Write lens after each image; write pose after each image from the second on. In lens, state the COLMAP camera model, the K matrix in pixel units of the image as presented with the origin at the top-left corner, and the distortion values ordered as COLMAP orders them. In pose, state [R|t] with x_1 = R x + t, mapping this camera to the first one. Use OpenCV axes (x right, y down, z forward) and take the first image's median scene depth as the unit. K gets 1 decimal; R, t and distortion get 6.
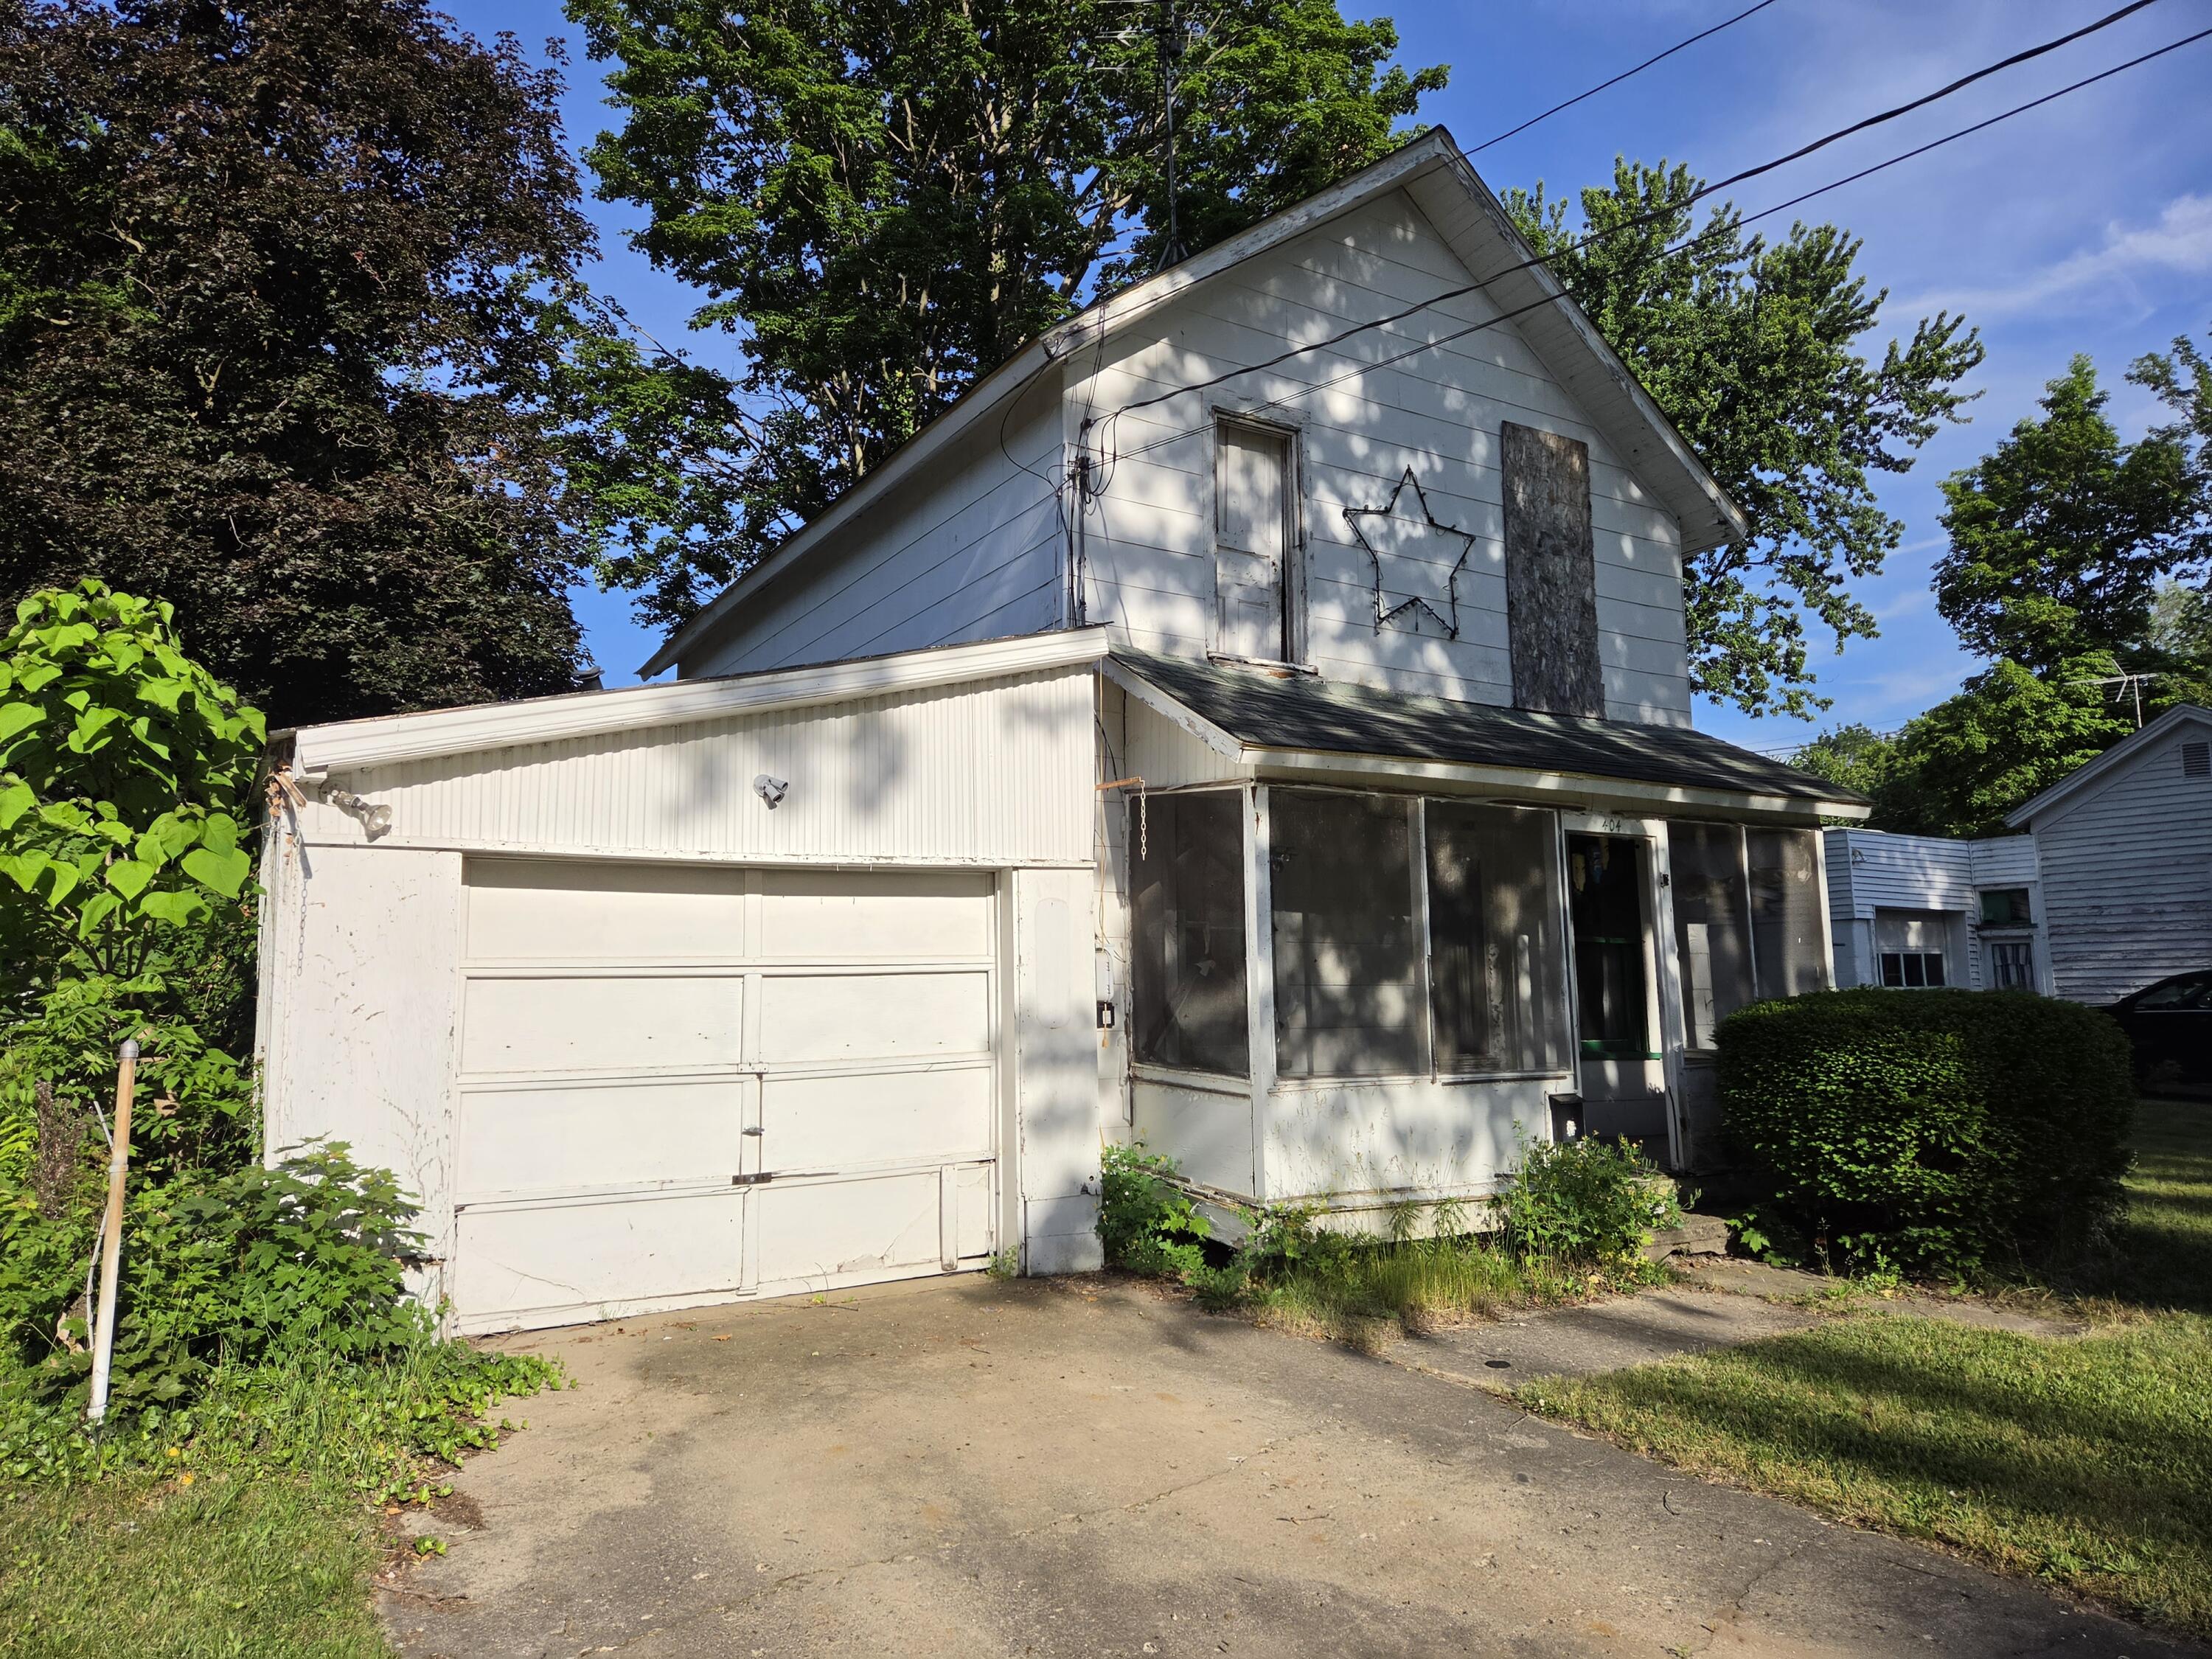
lens RADIAL K [[1506.7, 0, 1105.2], [0, 1506.7, 765.5], [0, 0, 1]] dist [0.066244, -0.051167]
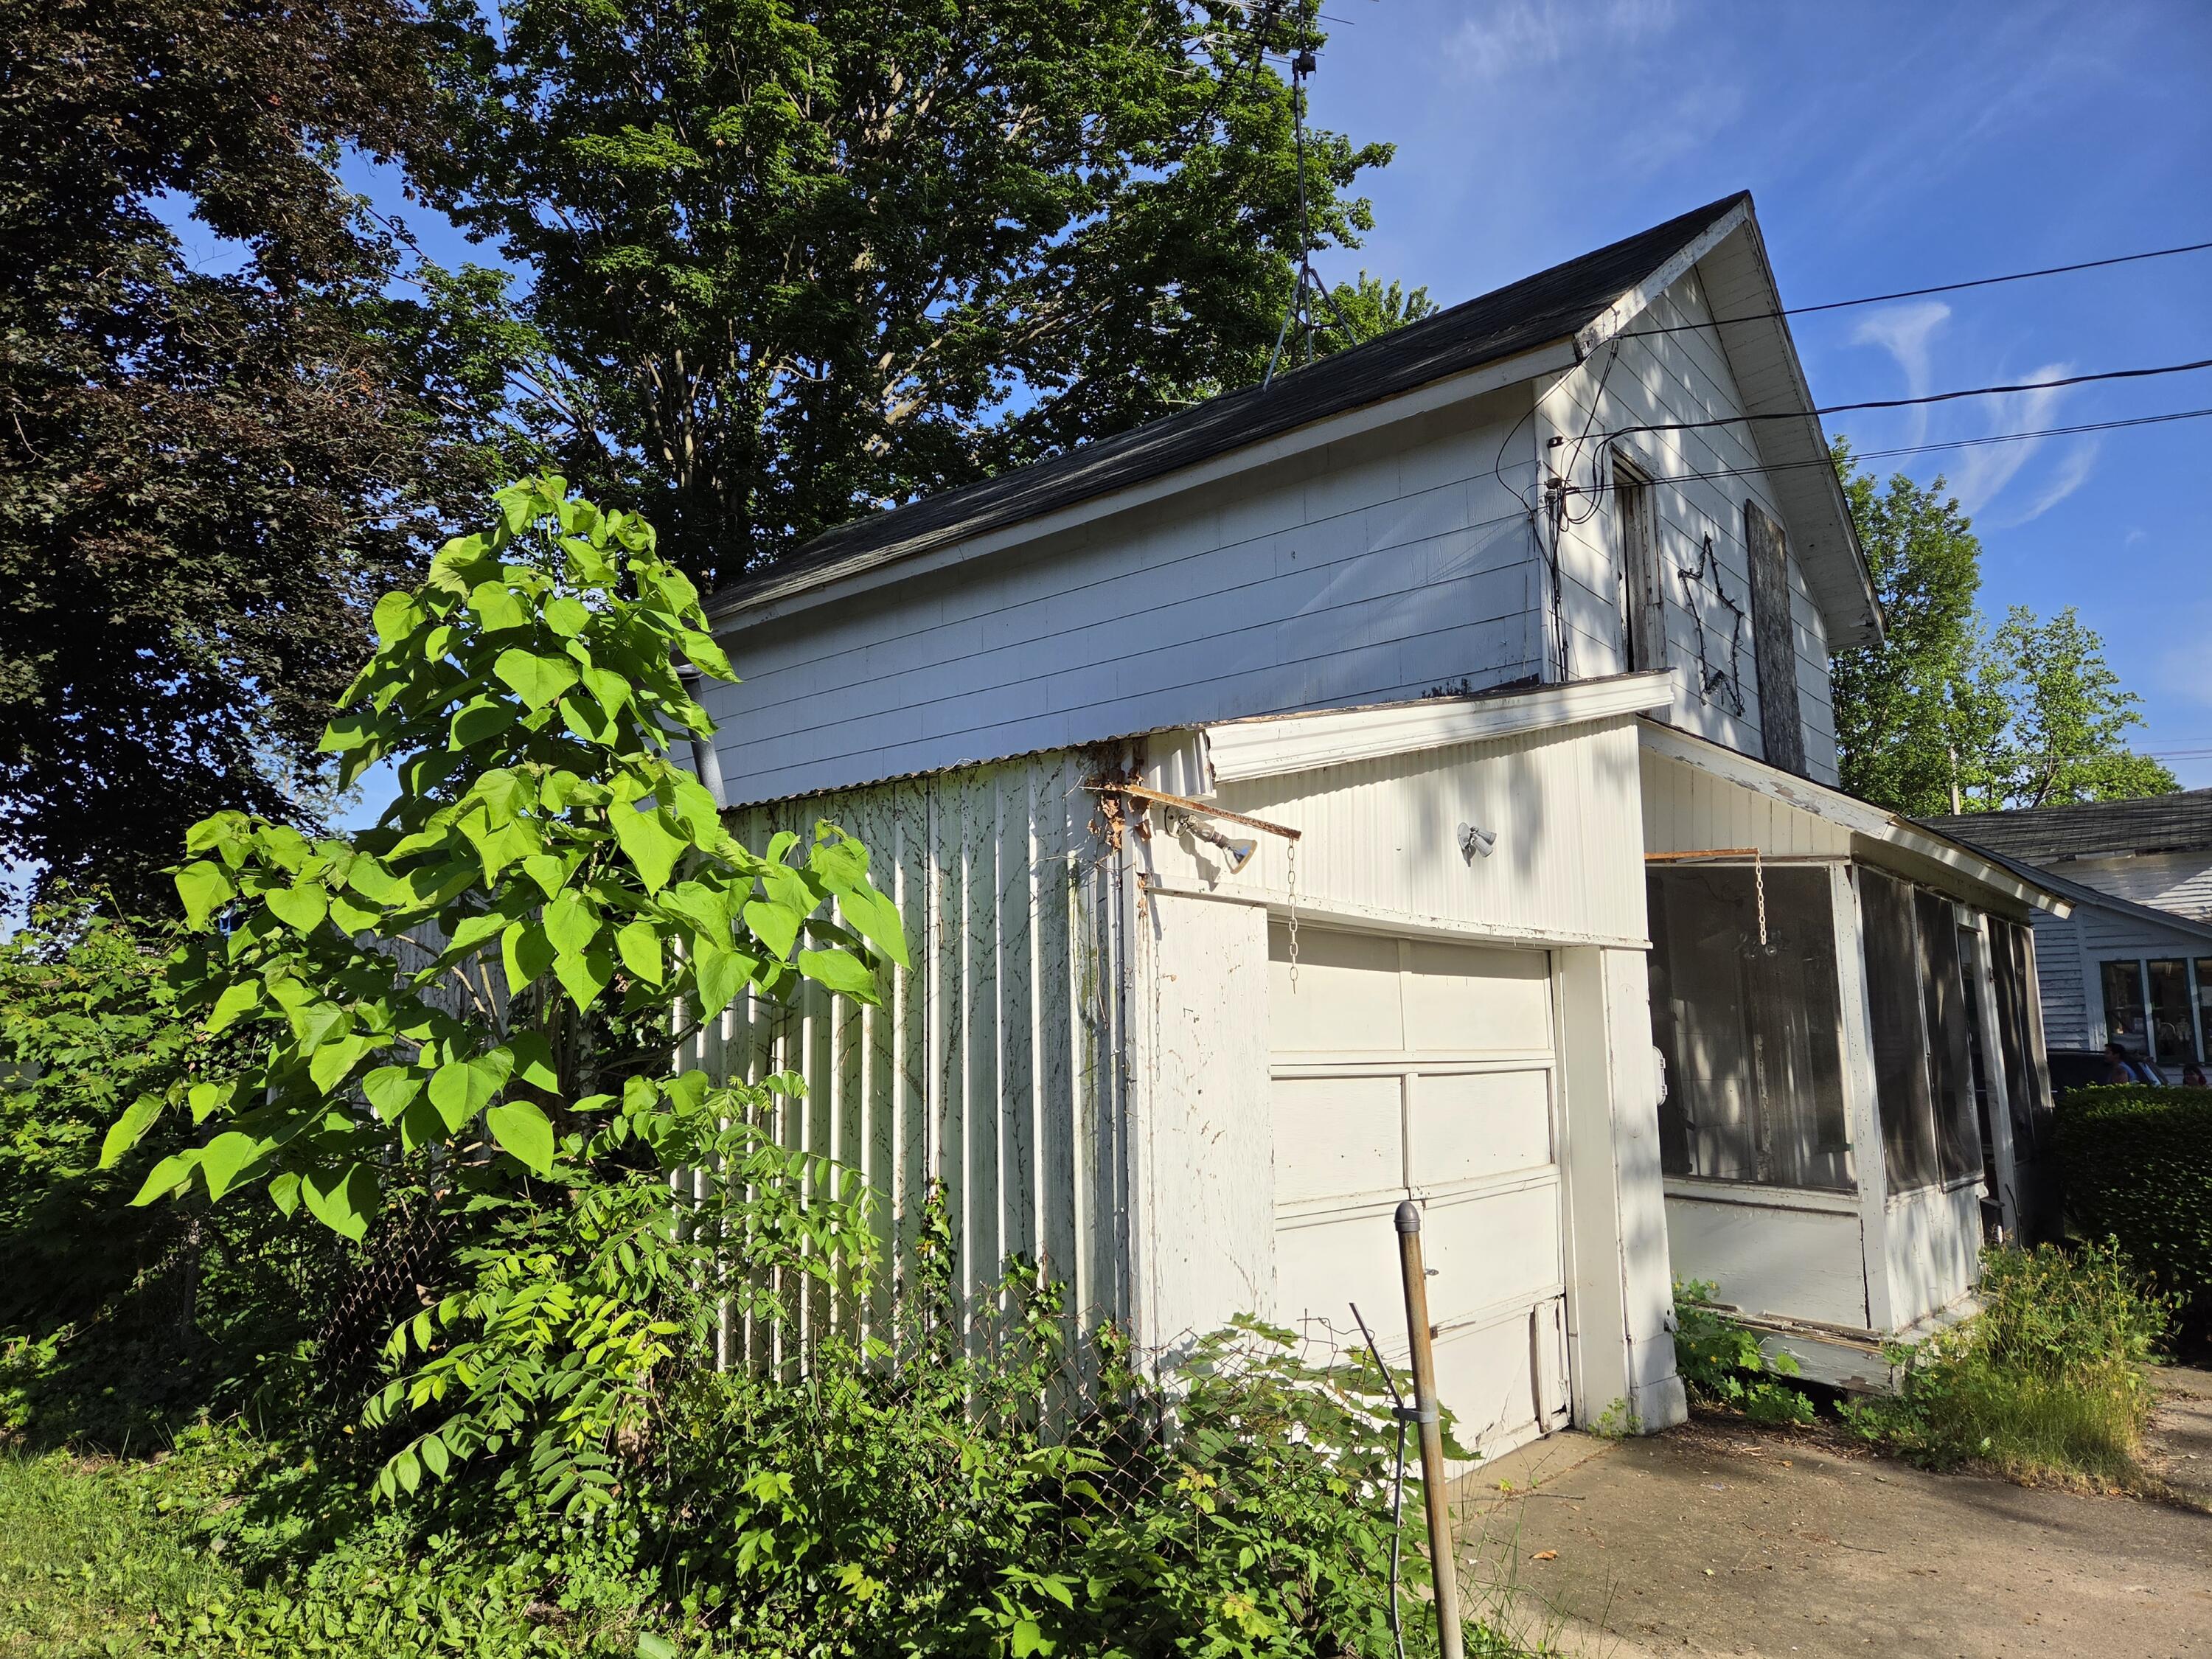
lens RADIAL K [[1499.1, 0, 1101.5], [0, 1499.1, 810.3], [0, 0, 1]] dist [0.060814, -0.053535]
pose [[0.946788, 0.059913, 0.316233, -0.596740], [-0.056245, 0.998202, -0.020722, 0.024642], [-0.316906, 0.001833, 0.948455, 0.285073]]
